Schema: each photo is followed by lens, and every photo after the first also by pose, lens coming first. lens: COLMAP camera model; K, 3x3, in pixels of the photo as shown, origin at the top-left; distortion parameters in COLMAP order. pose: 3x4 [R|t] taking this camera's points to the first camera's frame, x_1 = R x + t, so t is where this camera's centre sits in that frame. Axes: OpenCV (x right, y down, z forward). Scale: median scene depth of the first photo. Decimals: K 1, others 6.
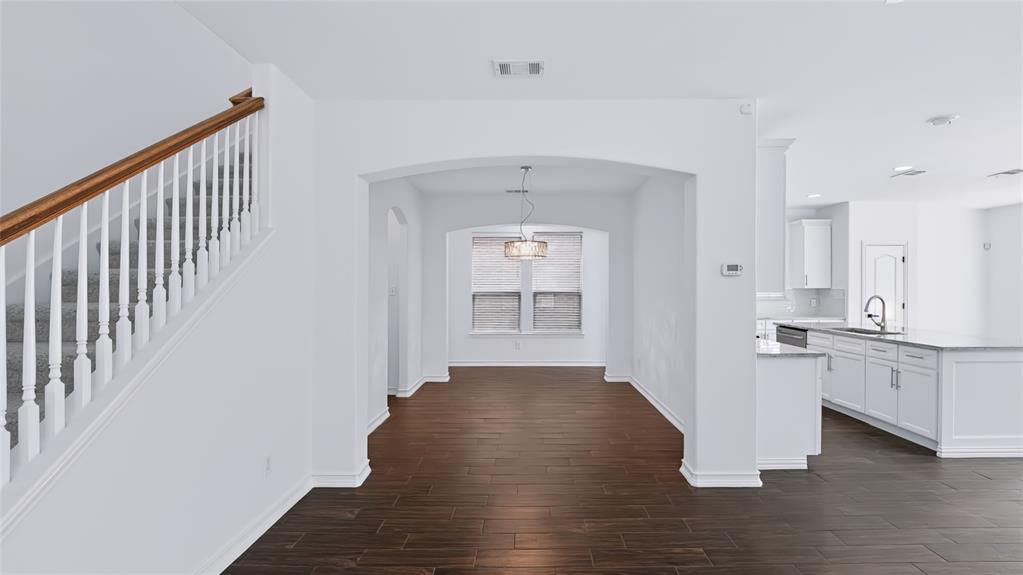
lens RADIAL K [[423.6, 0, 509.1], [0, 423.6, 281.2], [0, 0, 1]] dist [-0.021941, -0.000033]
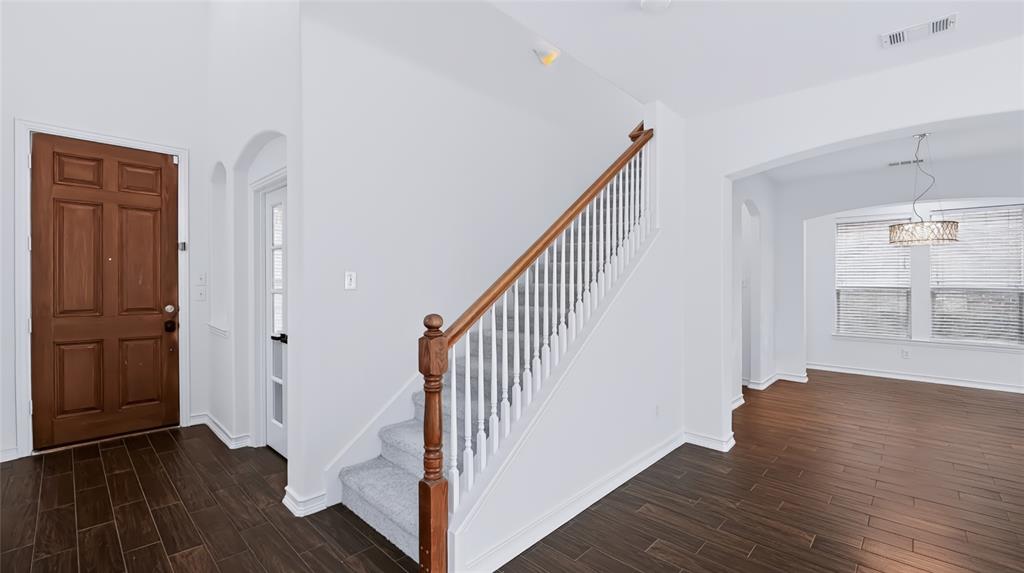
lens RADIAL K [[424.0, 0, 509.6], [0, 424.0, 280.2], [0, 0, 1]] dist [-0.021941, -0.000033]
pose [[0.745696, -0.002917, -0.666280, -0.026648], [0.003533, 0.999994, -0.000425, 0.018212], [0.666277, -0.002037, 0.745701, -0.158758]]
